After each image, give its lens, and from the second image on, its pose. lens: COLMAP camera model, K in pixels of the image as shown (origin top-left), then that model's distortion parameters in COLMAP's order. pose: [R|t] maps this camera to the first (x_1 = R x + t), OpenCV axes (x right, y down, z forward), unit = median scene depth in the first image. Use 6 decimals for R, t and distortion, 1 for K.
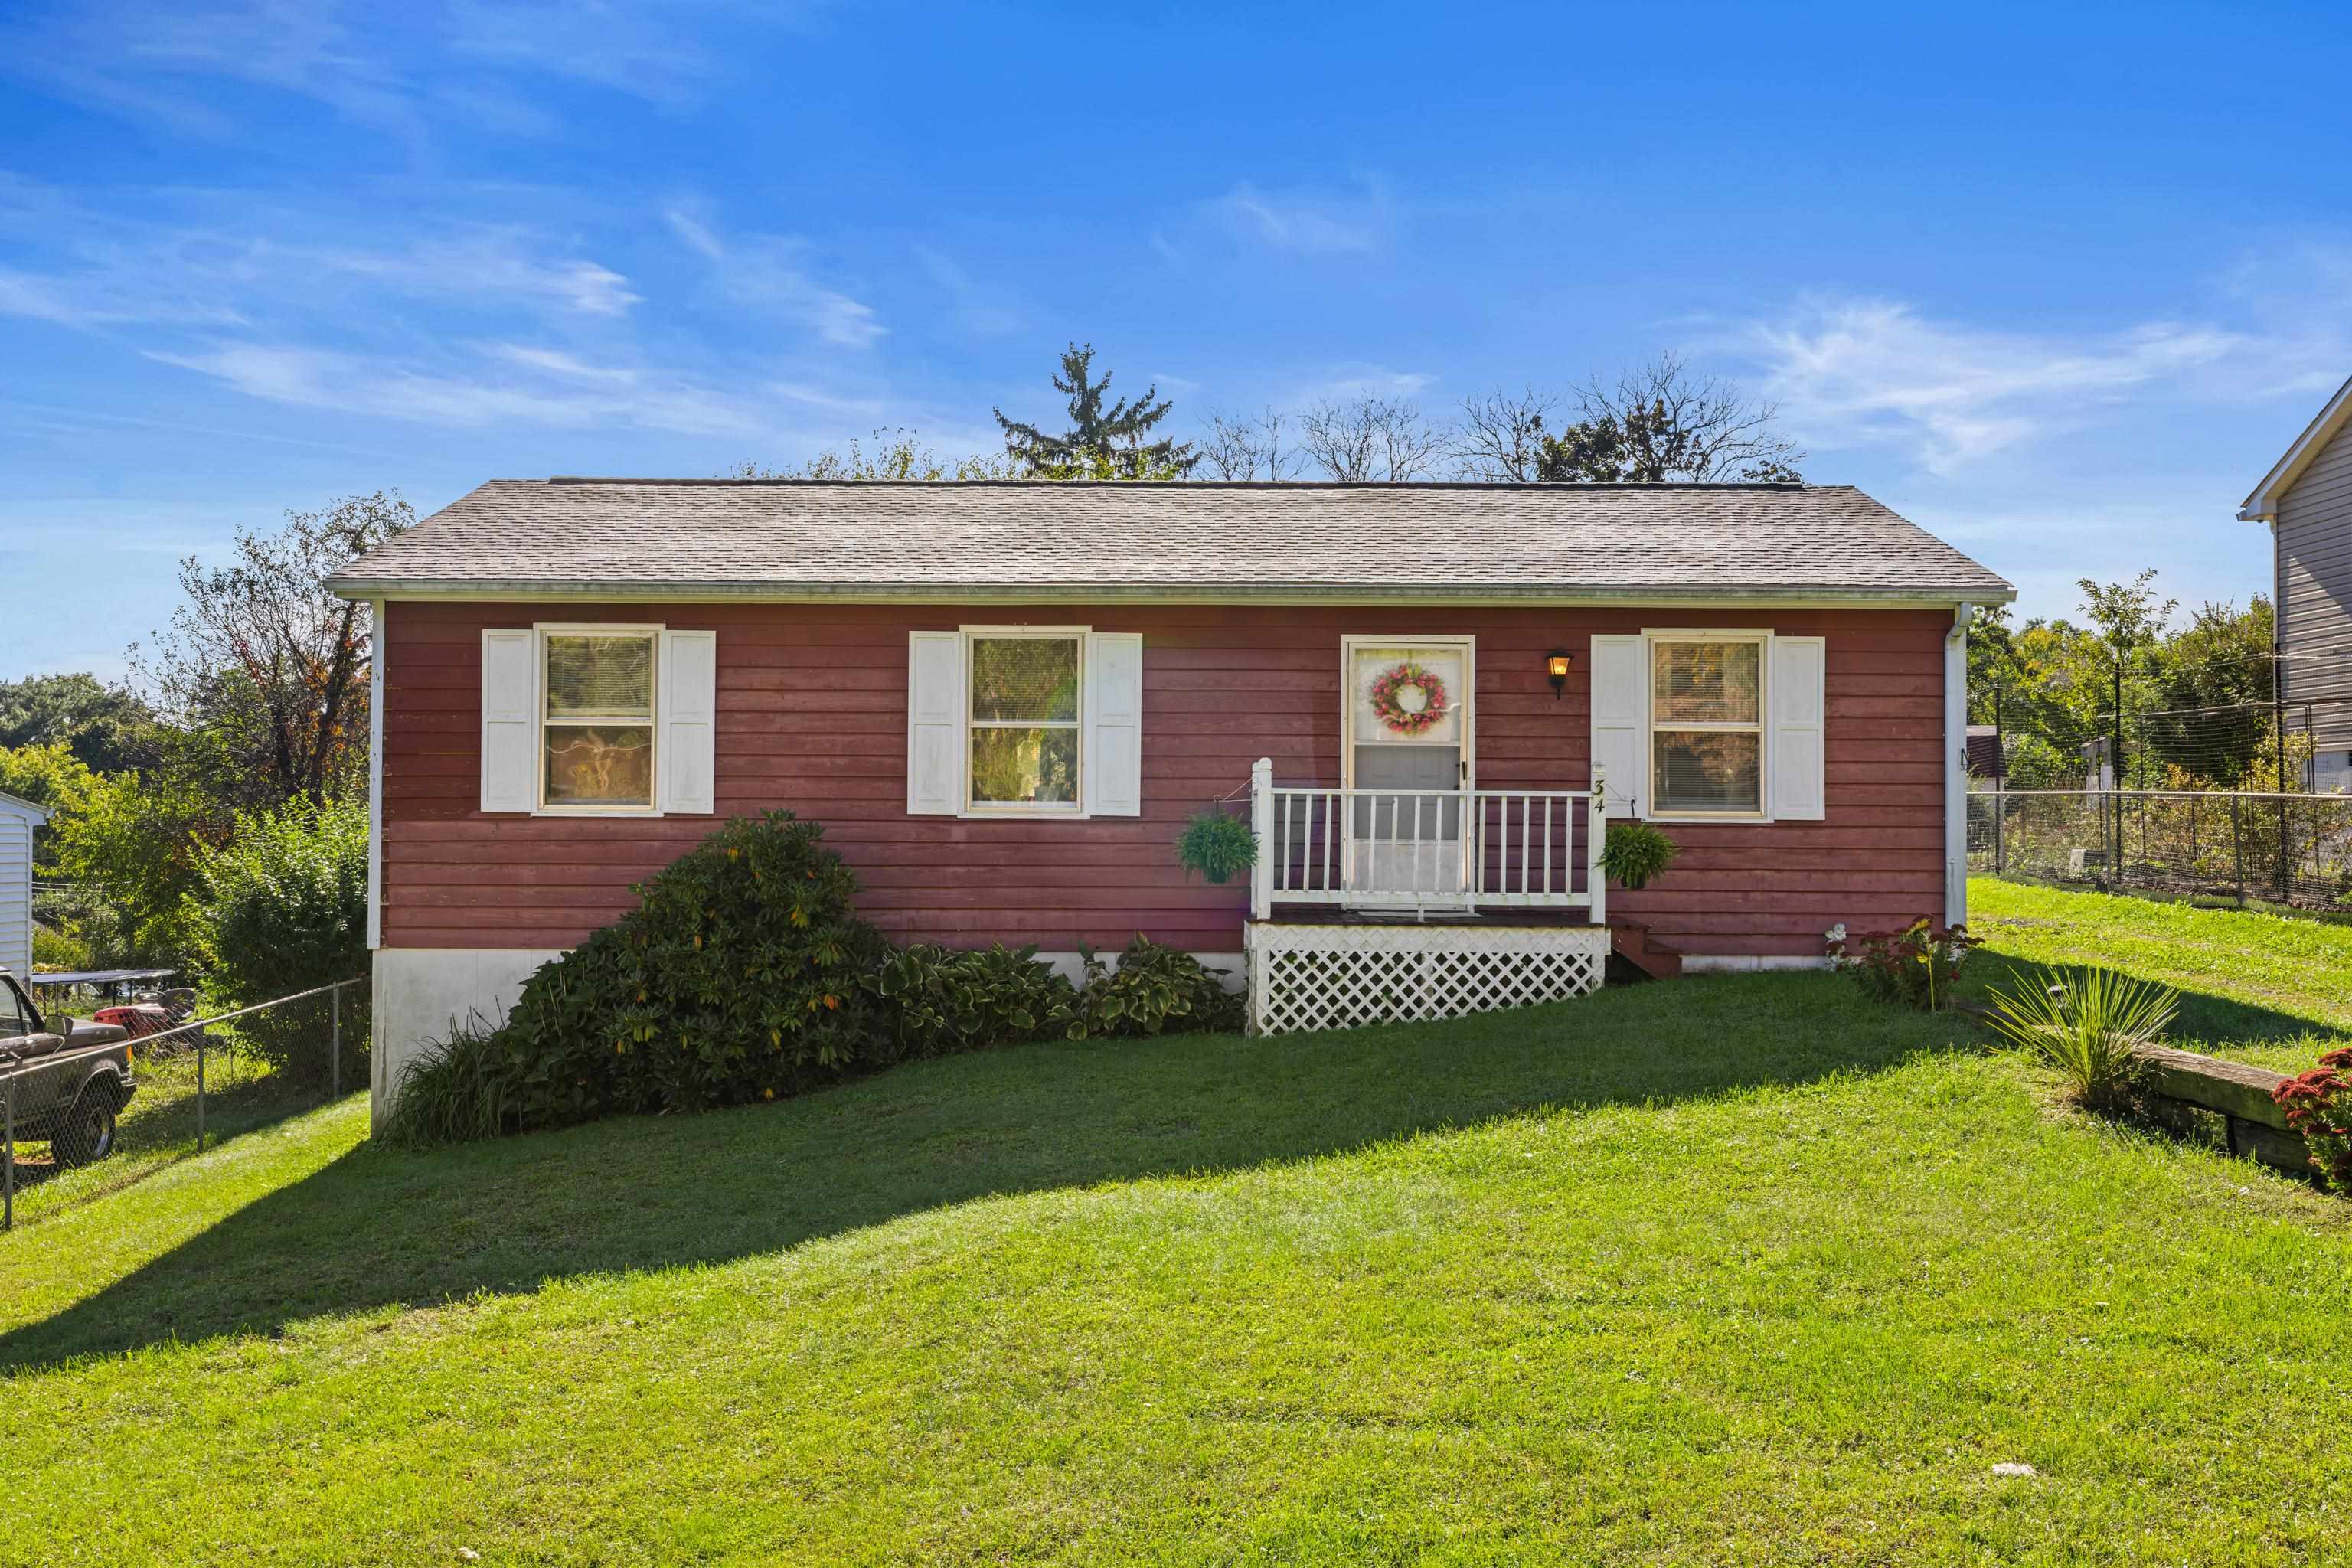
lens RADIAL K [[2246.7, 0, 1166.1], [0, 2246.7, 778.7], [0, 0, 1]] dist [0.001802, -0.000915]
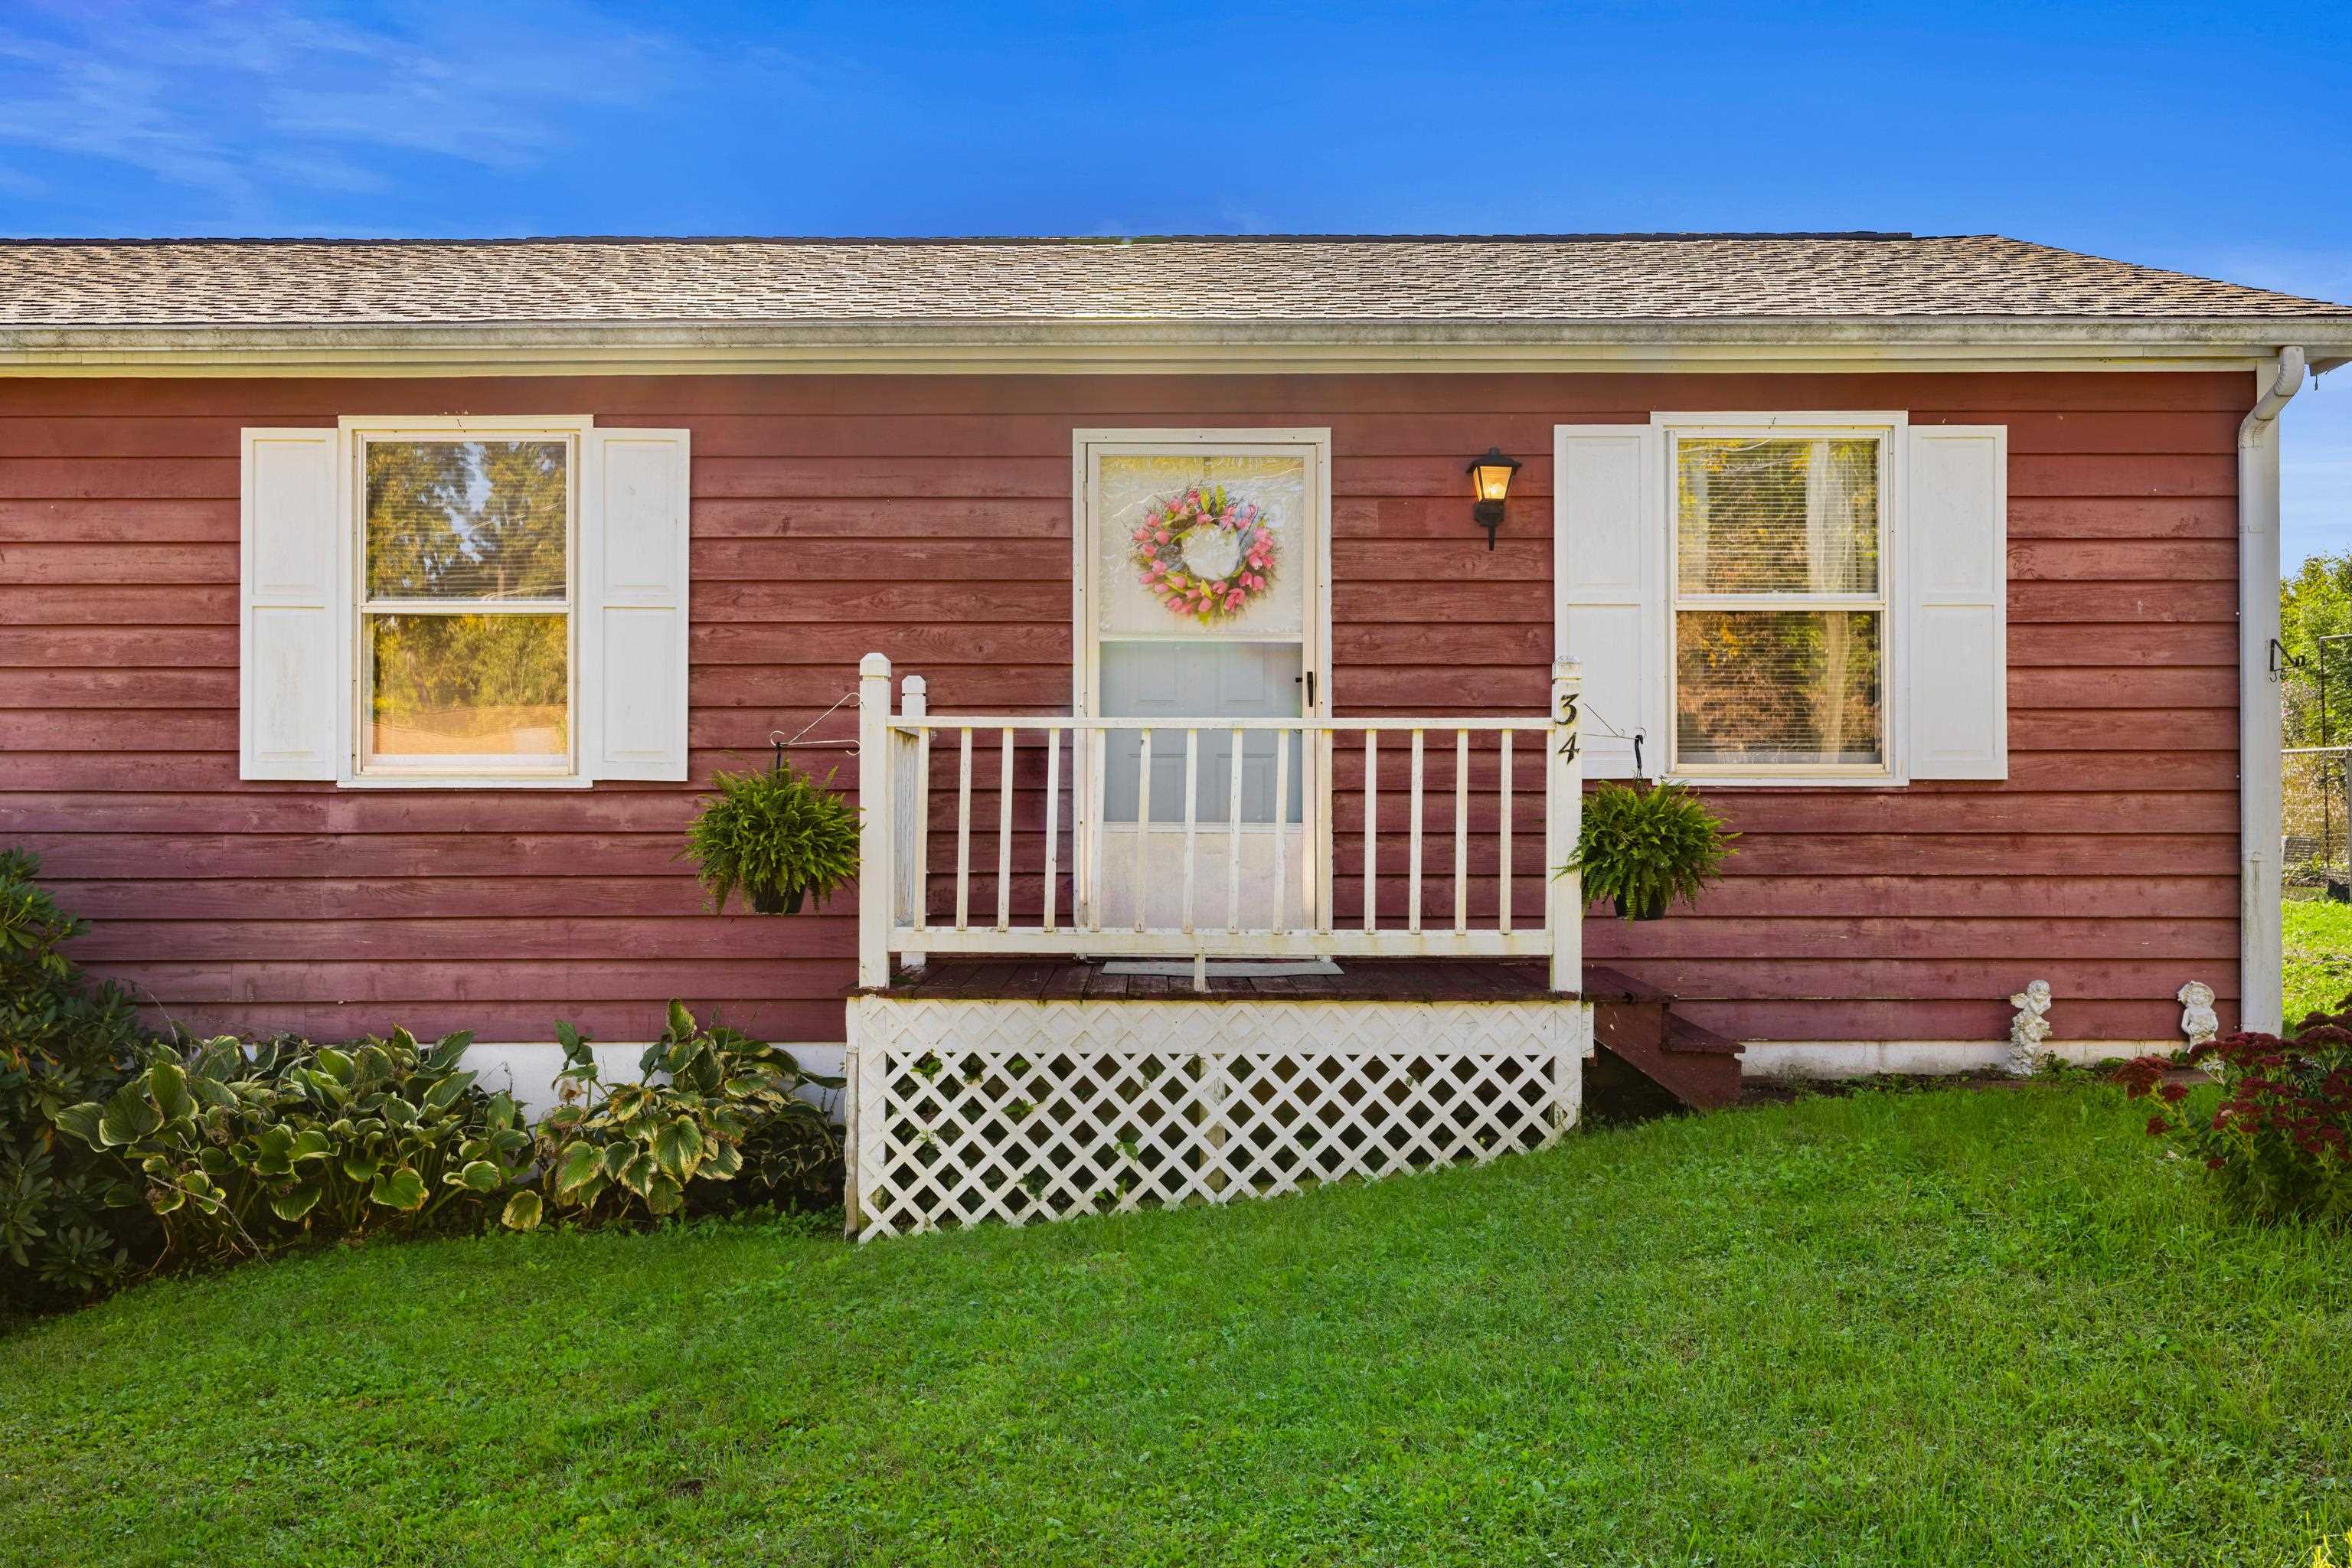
lens RADIAL K [[2254.6, 0, 1150.2], [0, 2254.6, 805.6], [0, 0, 1]] dist [-0.000064, 0.002048]
pose [[0.999976, -0.006623, -0.002100, 0.097135], [0.006649, 0.999896, 0.012773, 0.016545], [0.002015, -0.012787, 0.999916, 0.482280]]
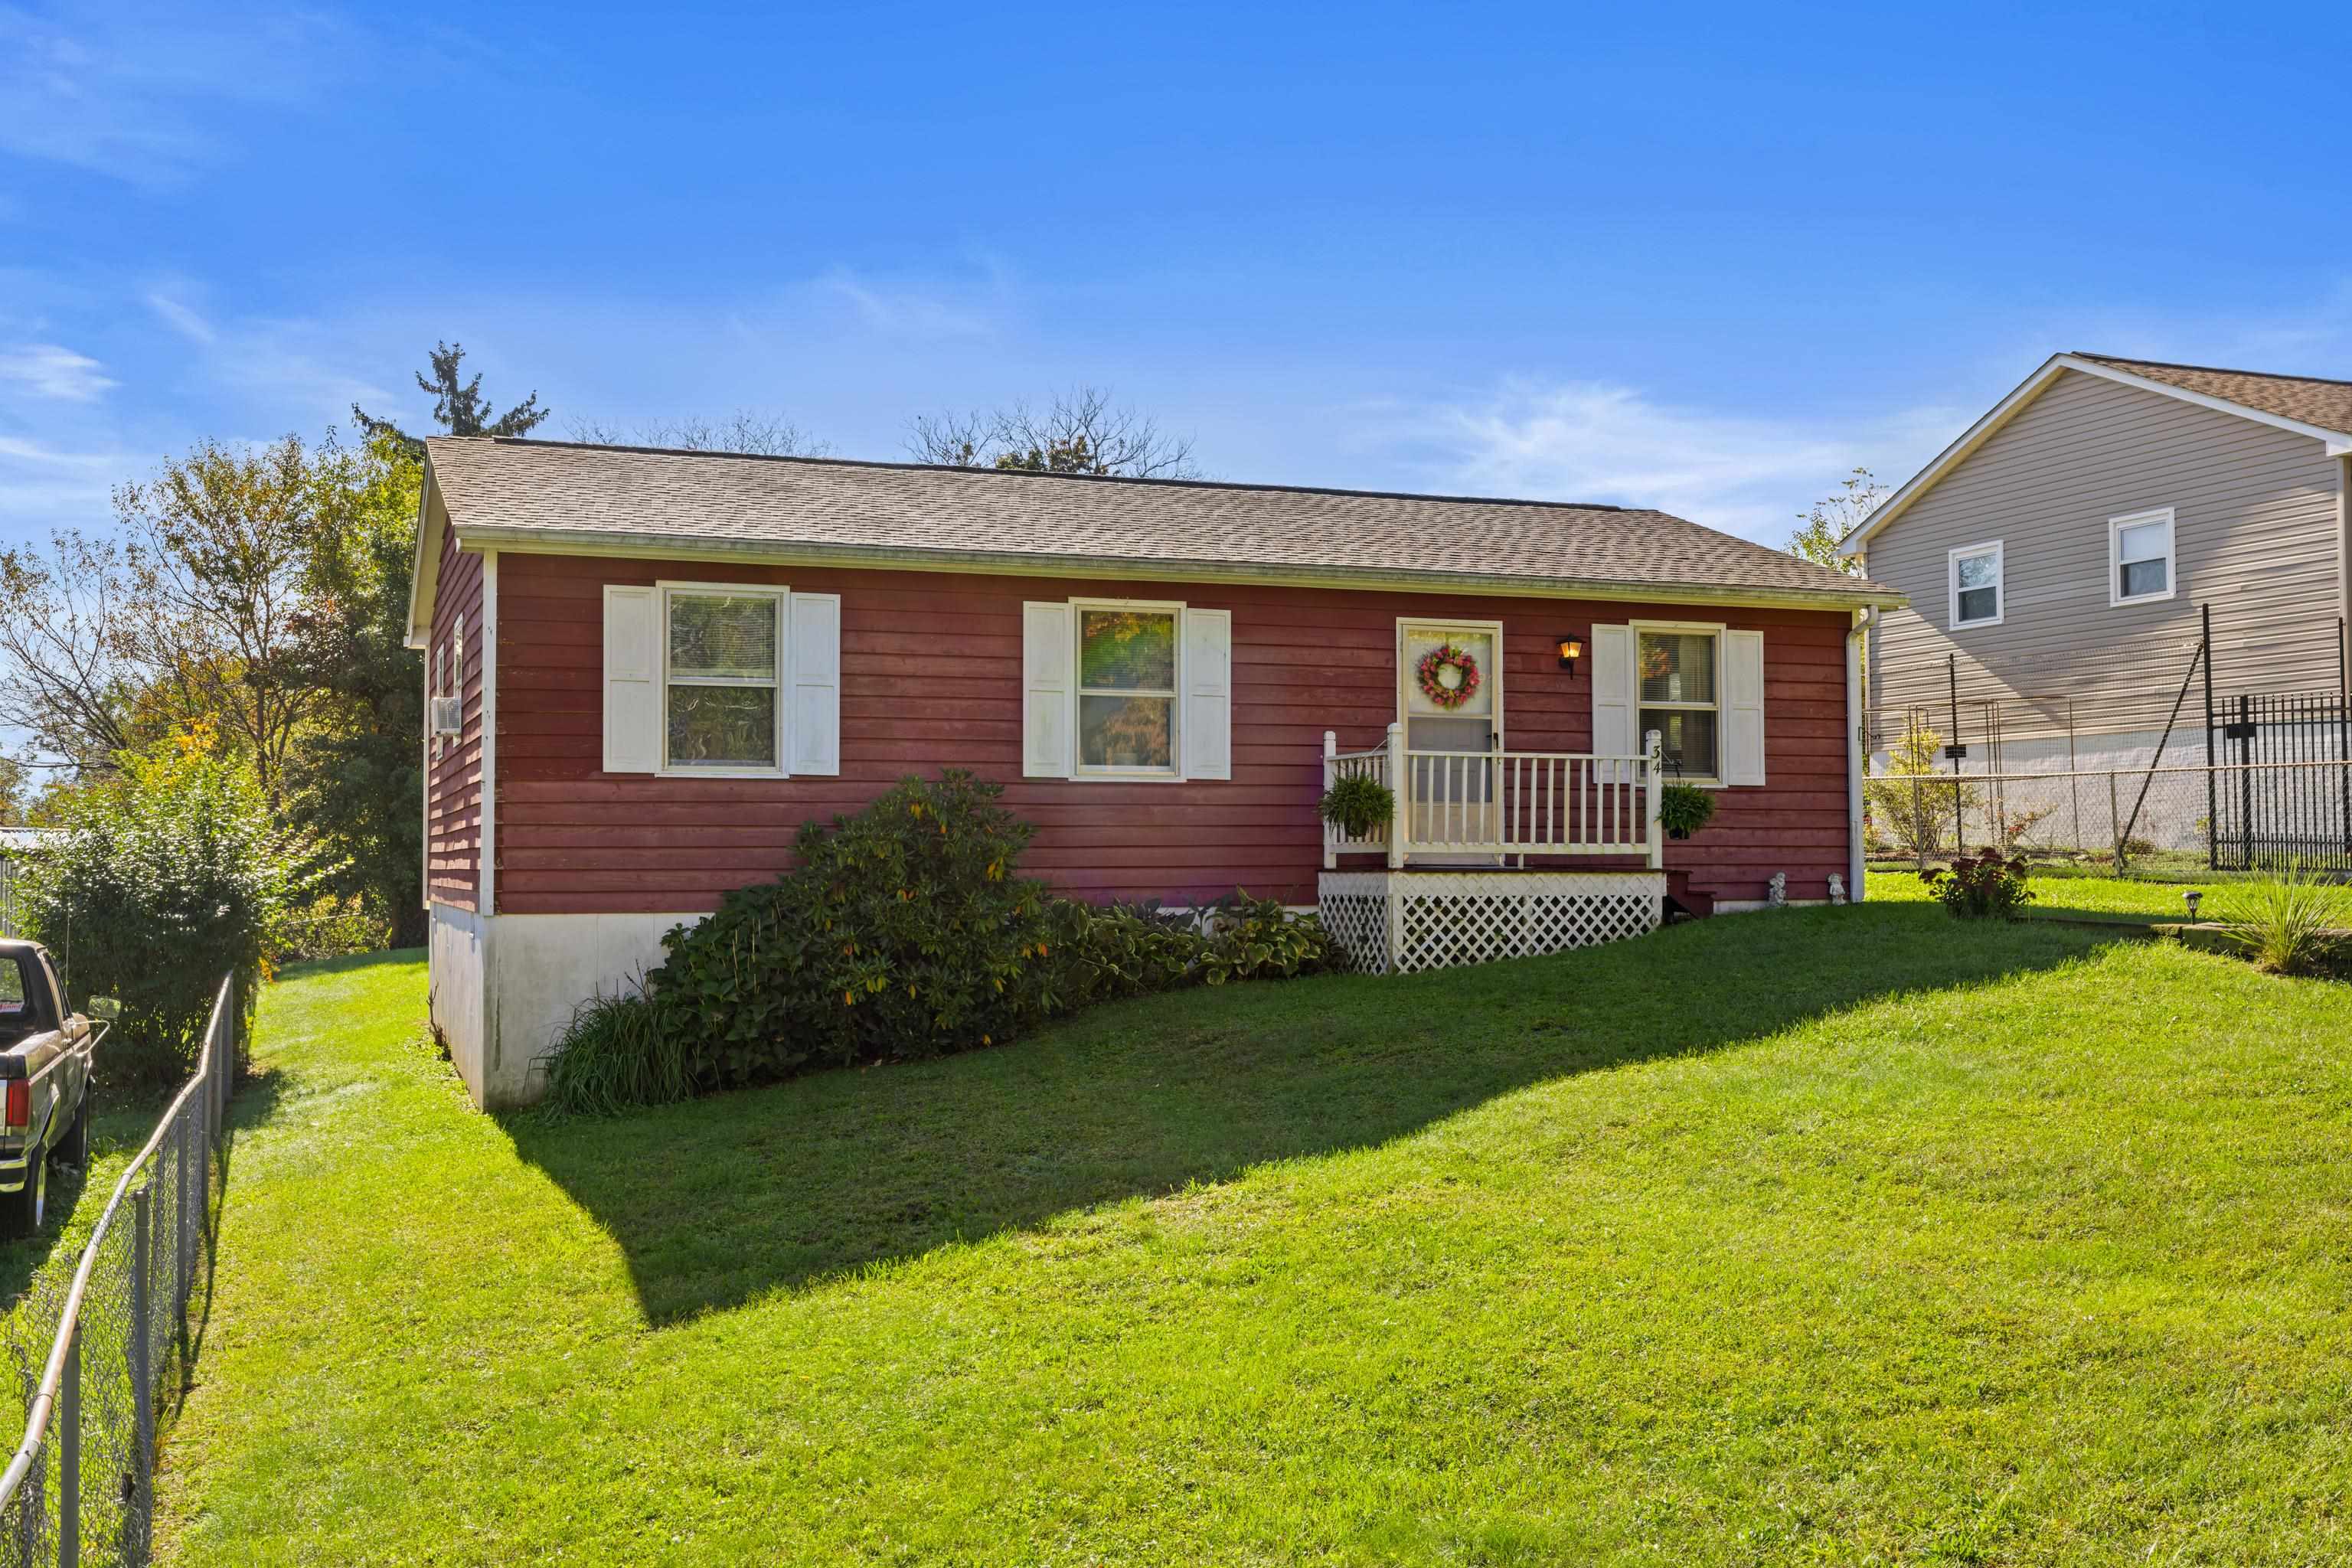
lens RADIAL K [[2246.7, 0, 1166.1], [0, 2246.7, 778.7], [0, 0, 1]] dist [0.001802, -0.000915]
pose [[0.933433, 0.004831, 0.358720, -0.429303], [0.000989, 0.999871, -0.016041, 0.033621], [-0.358751, 0.015328, 0.933307, 0.006357]]
